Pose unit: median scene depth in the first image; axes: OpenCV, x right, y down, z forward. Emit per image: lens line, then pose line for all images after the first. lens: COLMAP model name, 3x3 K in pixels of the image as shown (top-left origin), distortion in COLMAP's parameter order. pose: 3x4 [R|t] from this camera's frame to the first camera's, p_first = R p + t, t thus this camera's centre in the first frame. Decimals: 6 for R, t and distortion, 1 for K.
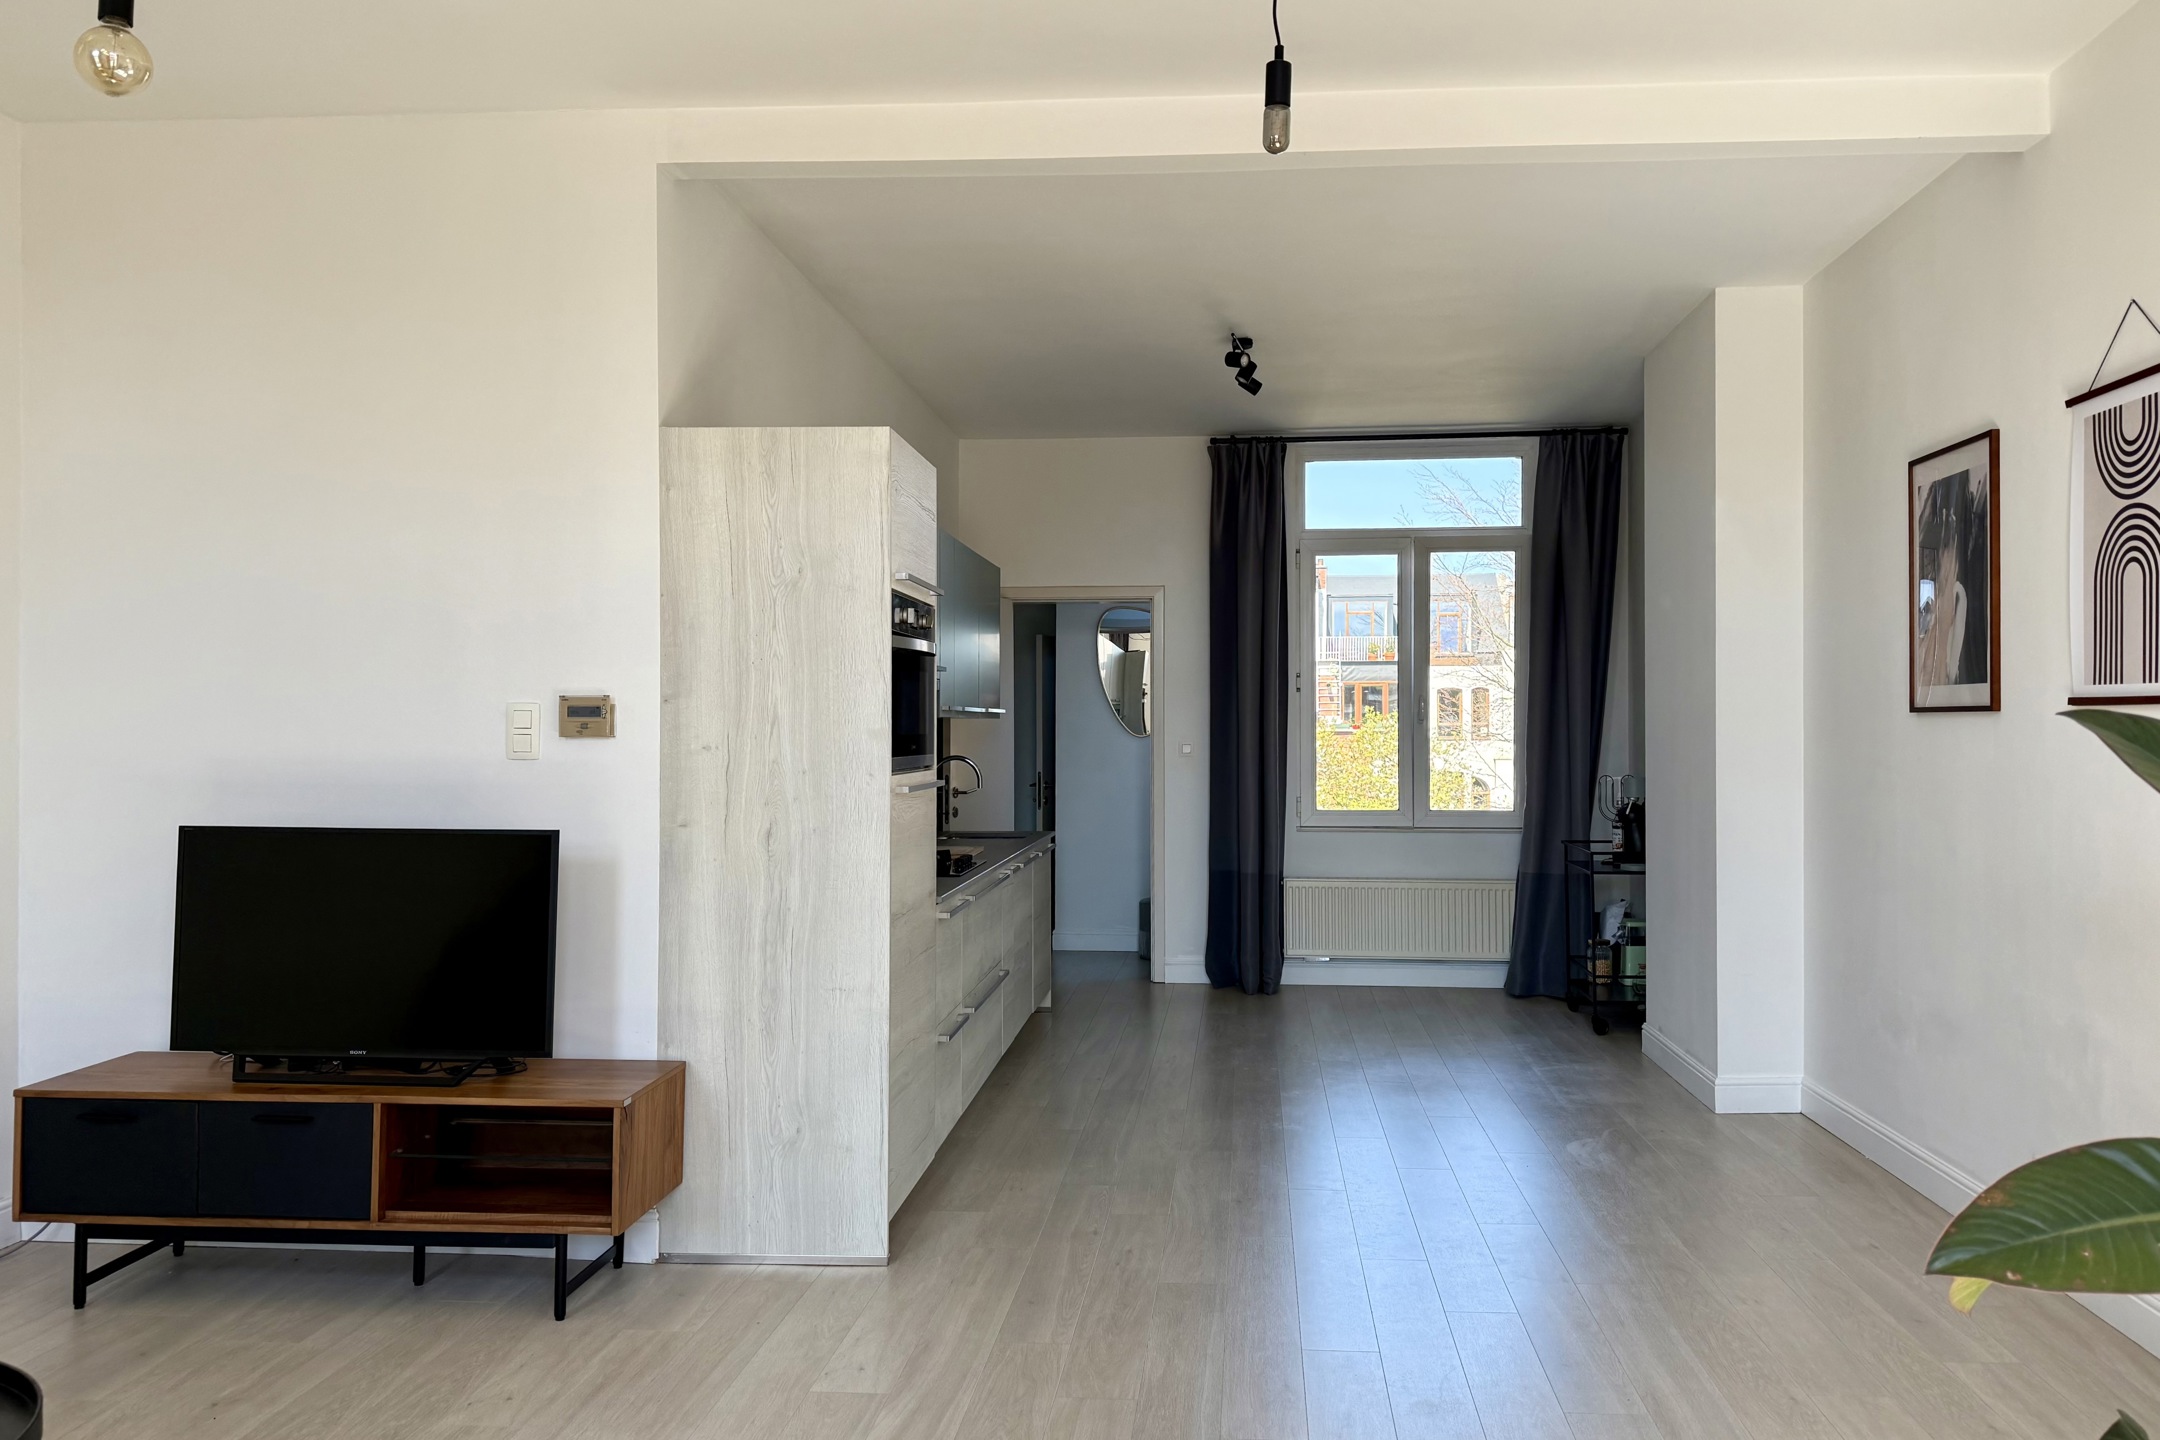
lens RADIAL K [[1507.7, 0, 1079.8], [0, 1507.7, 718.0], [0, 0, 1]] dist [0.005353, -0.013944]
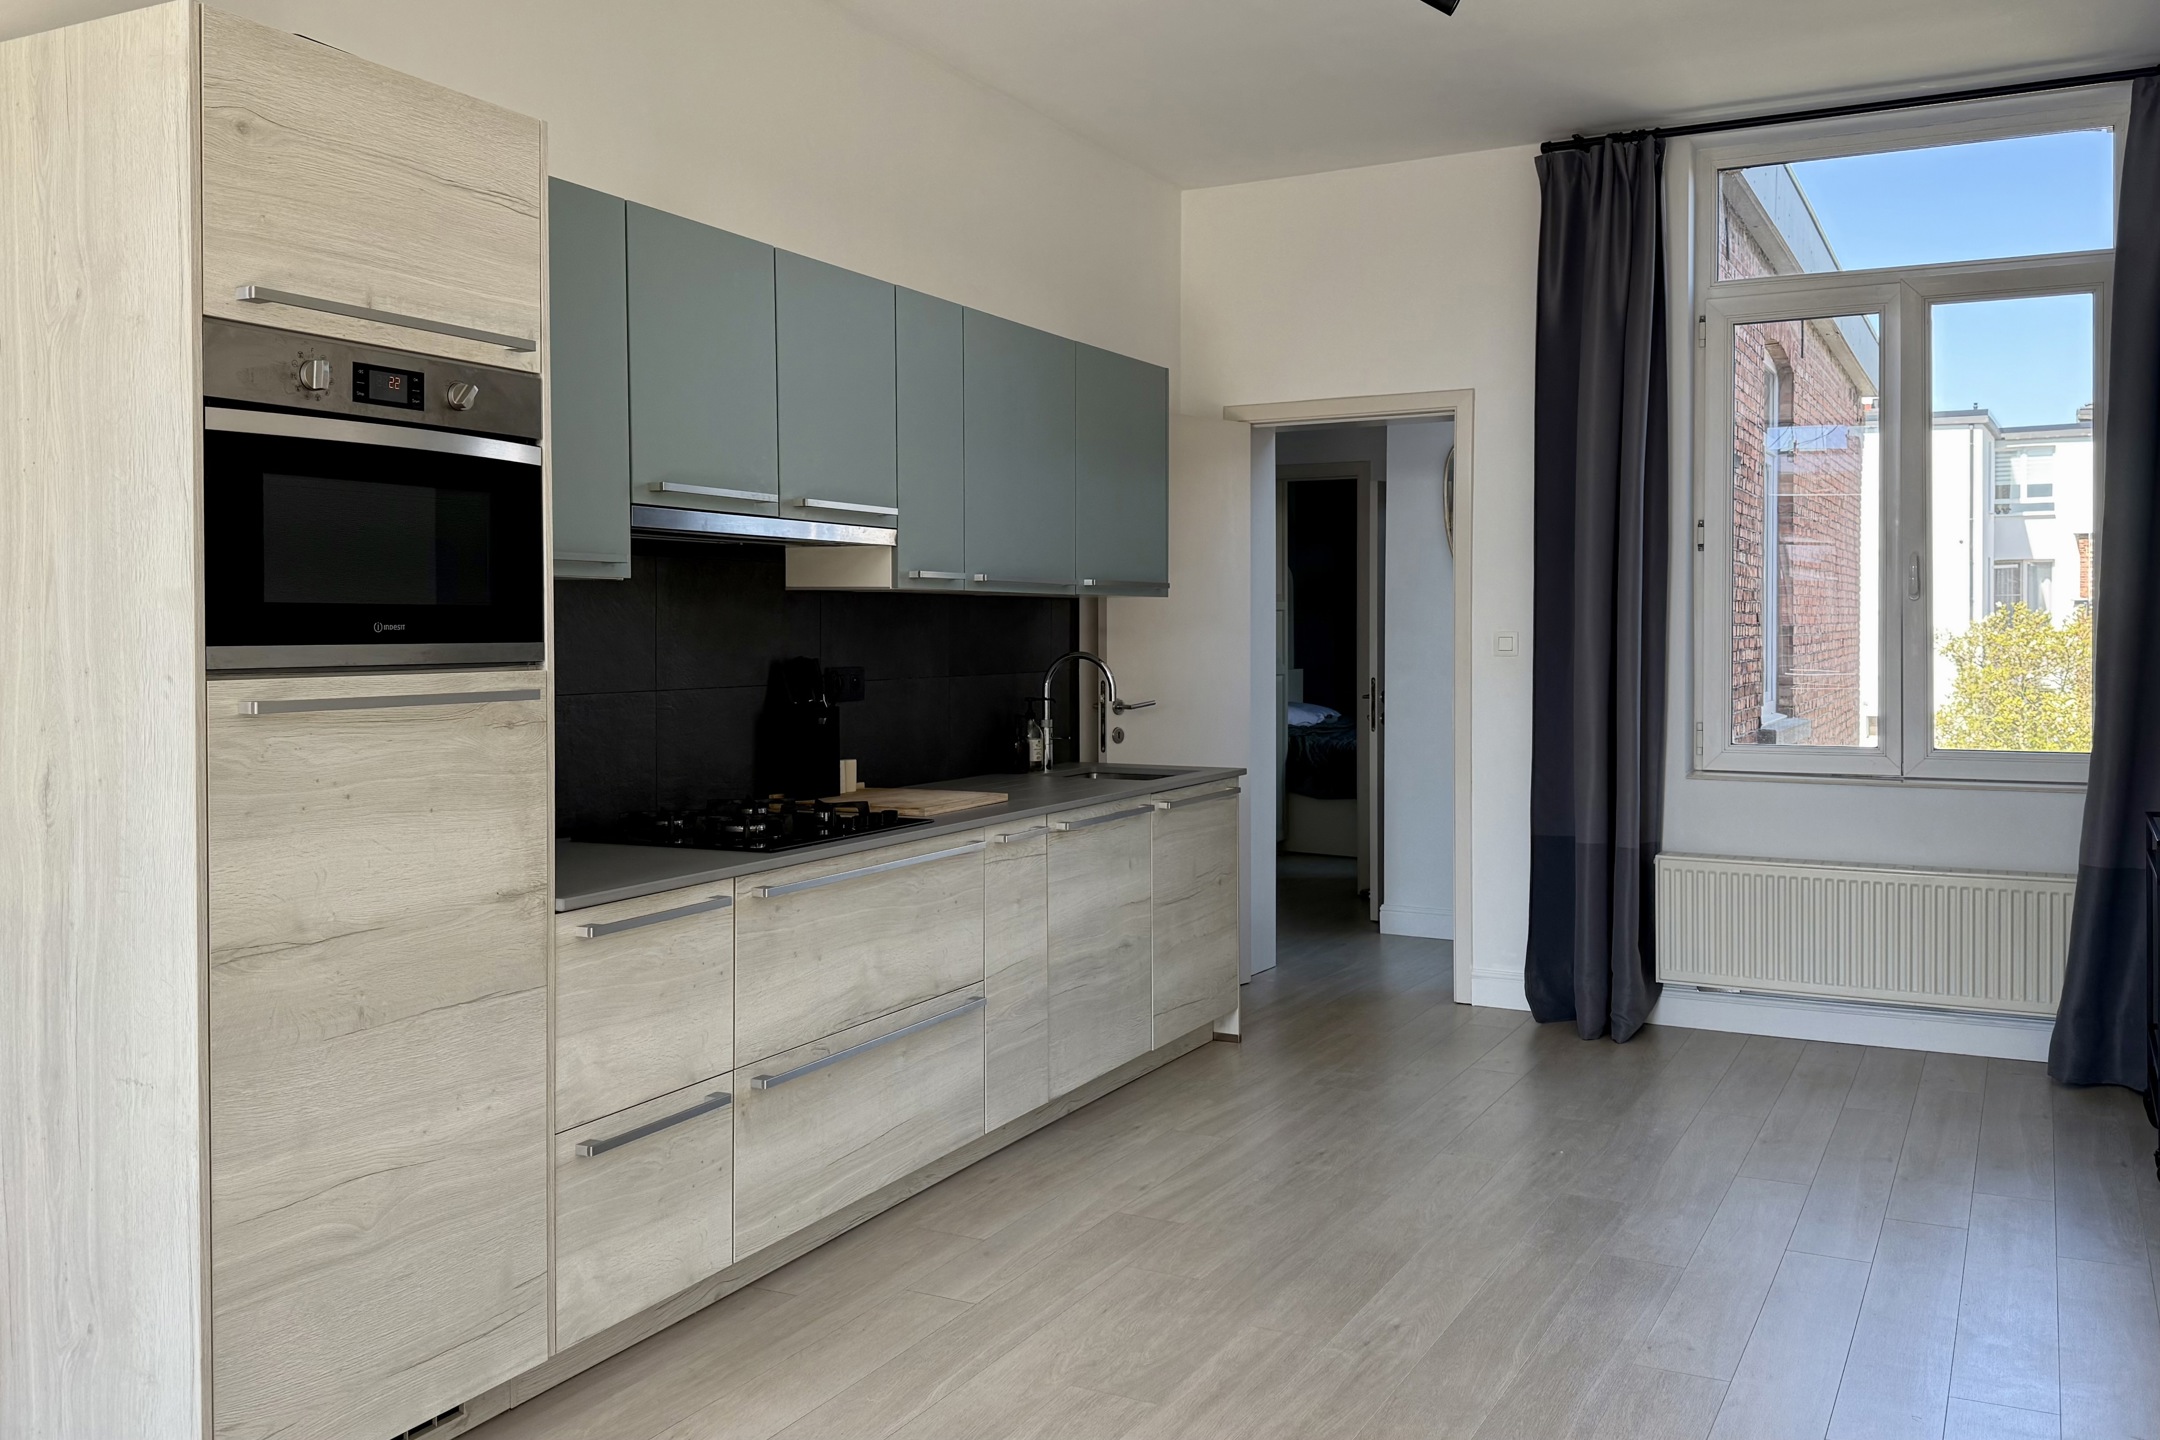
lens RADIAL K [[1729.5, 0, 1077.7], [0, 1729.5, 677.3], [0, 0, 1]] dist [0.011221, -0.038426]
pose [[0.931945, 0.011805, -0.362407, 0.174668], [0.002075, 0.999280, 0.037885, 0.007209], [0.362593, -0.036059, 0.931250, 0.264504]]
